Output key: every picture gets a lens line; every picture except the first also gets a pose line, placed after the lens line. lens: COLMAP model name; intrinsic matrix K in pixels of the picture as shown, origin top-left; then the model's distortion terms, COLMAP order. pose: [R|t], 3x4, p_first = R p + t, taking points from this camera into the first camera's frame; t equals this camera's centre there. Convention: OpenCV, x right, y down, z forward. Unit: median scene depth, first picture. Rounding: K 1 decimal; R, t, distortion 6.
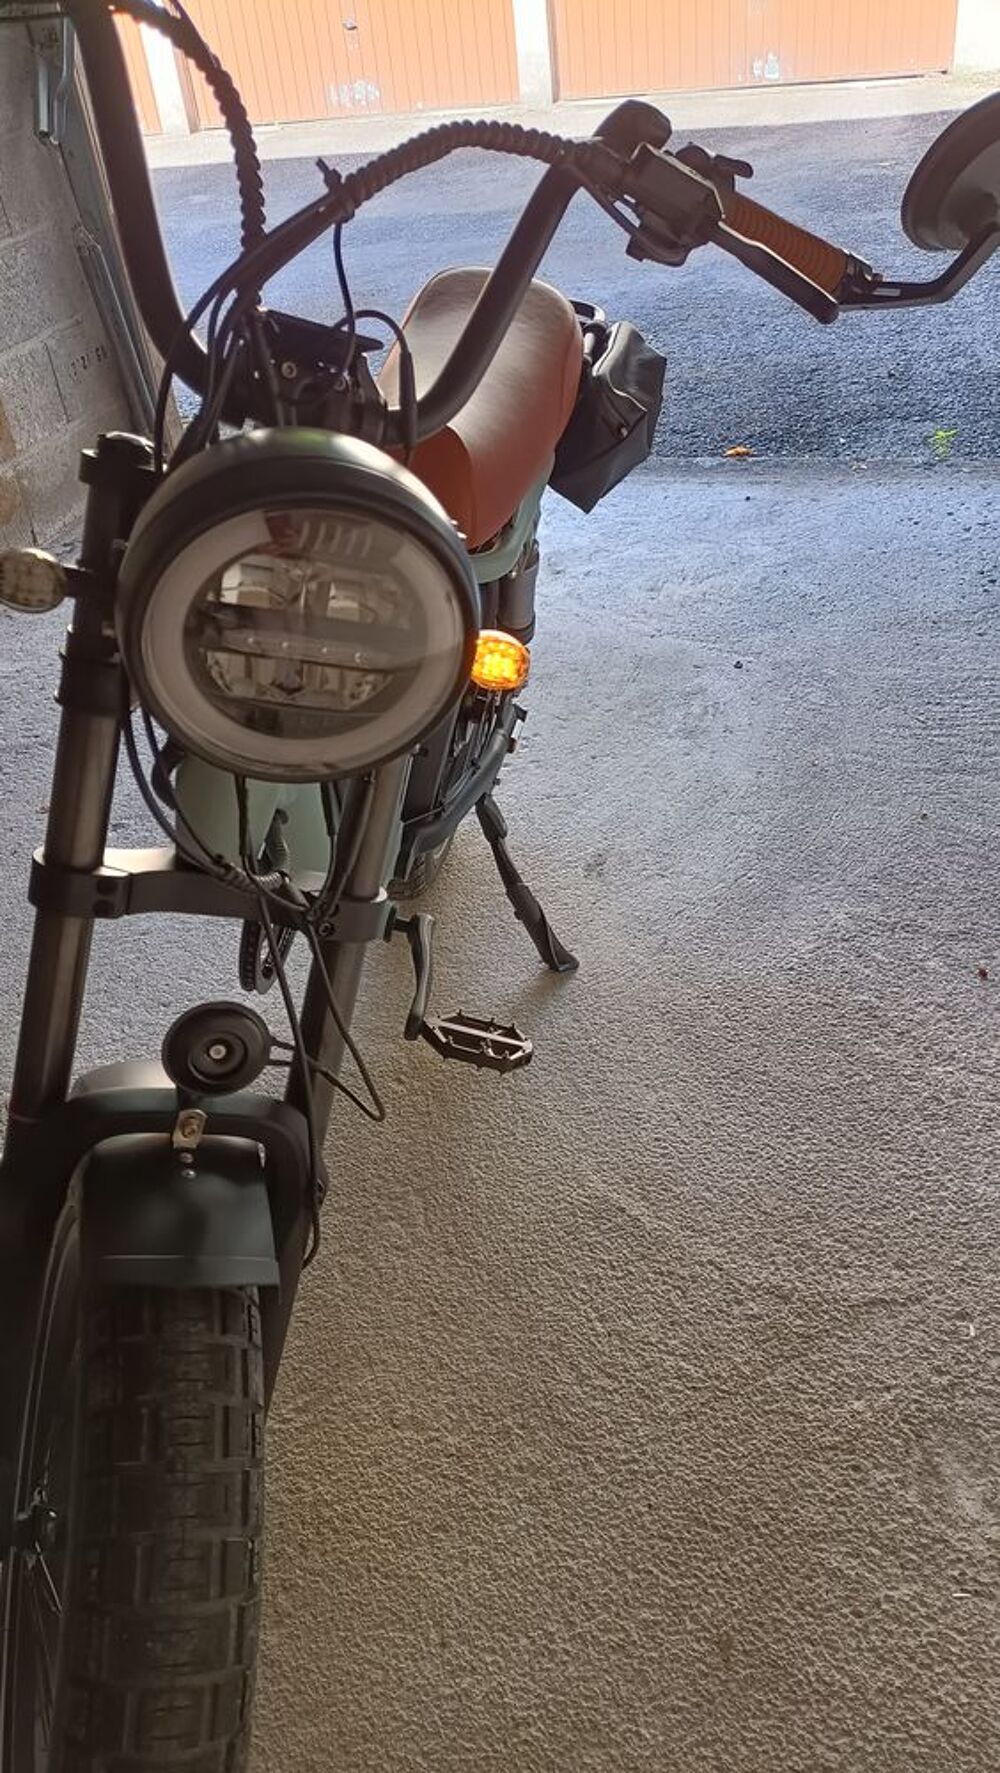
lens RADIAL K [[1358.2, 0, 500.0], [0, 1358.2, 886.5], [0, 0, 1]] dist [0.096386, -0.135835]
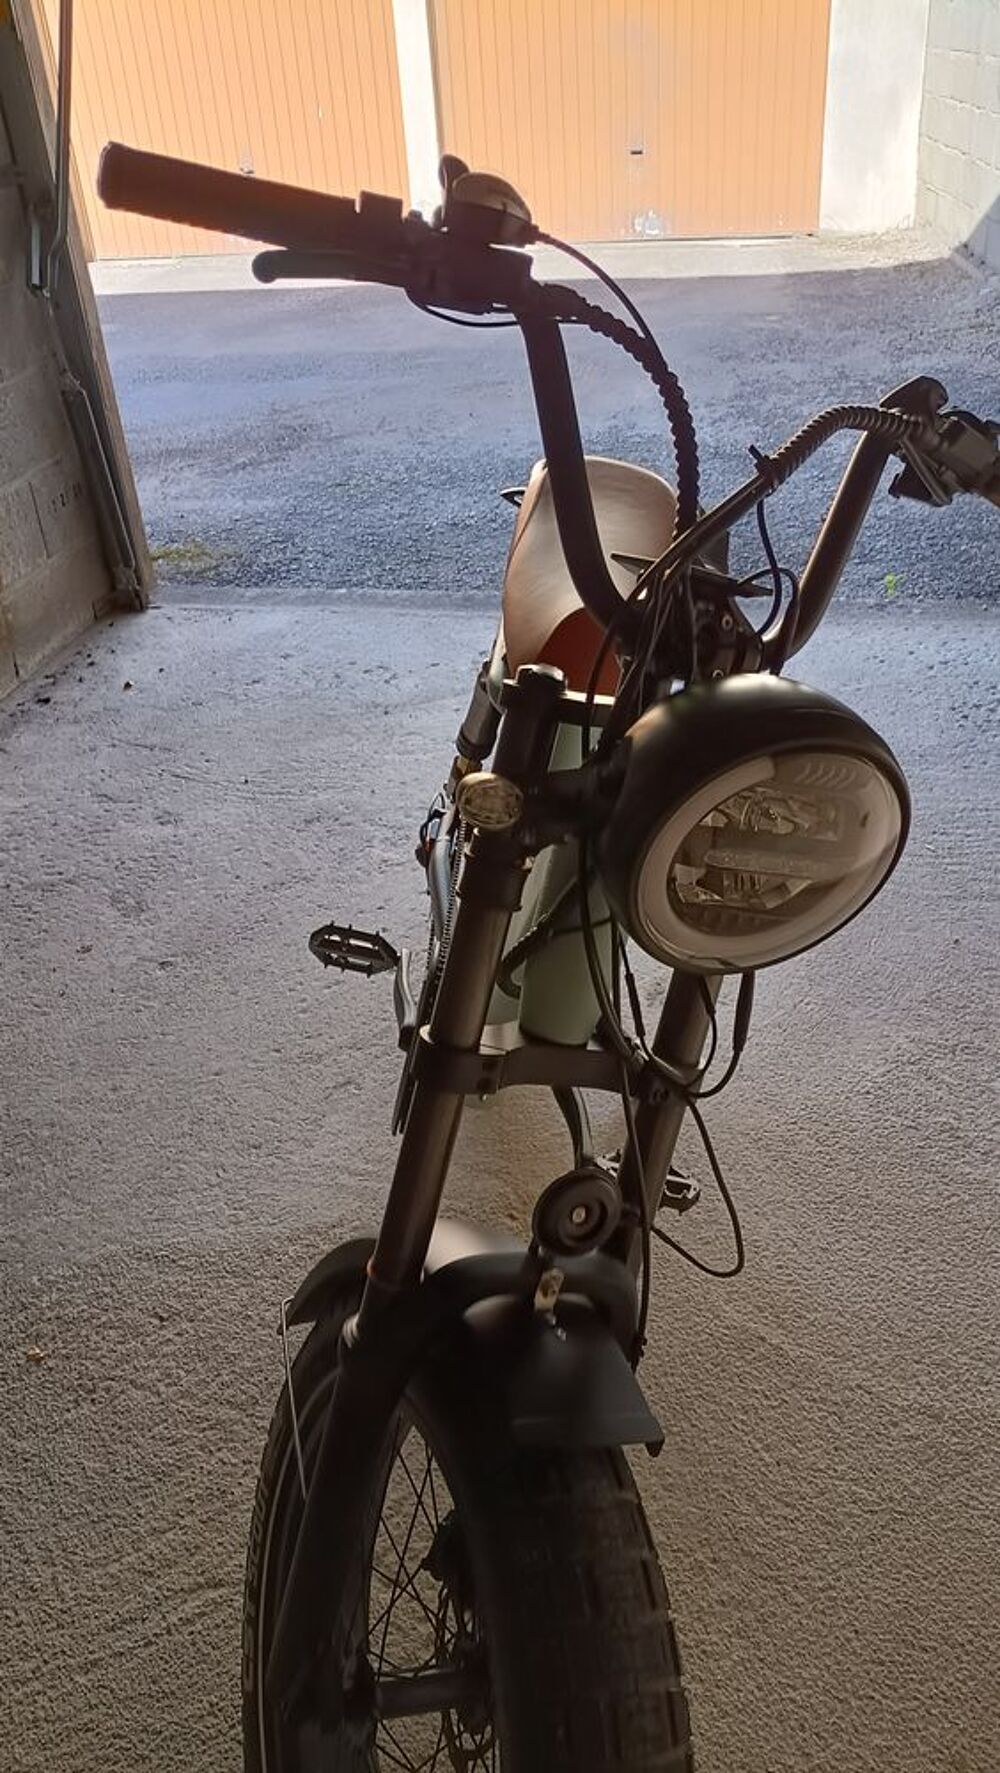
lens RADIAL K [[1377.2, 0, 499.1], [0, 1377.2, 868.4], [0, 0, 1]] dist [0.034225, -0.022501]
pose [[0.994161, -0.014584, 0.106917, -0.242707], [0.023701, 0.996142, -0.084500, -0.038813], [-0.105272, 0.086541, 0.990671, -0.056677]]
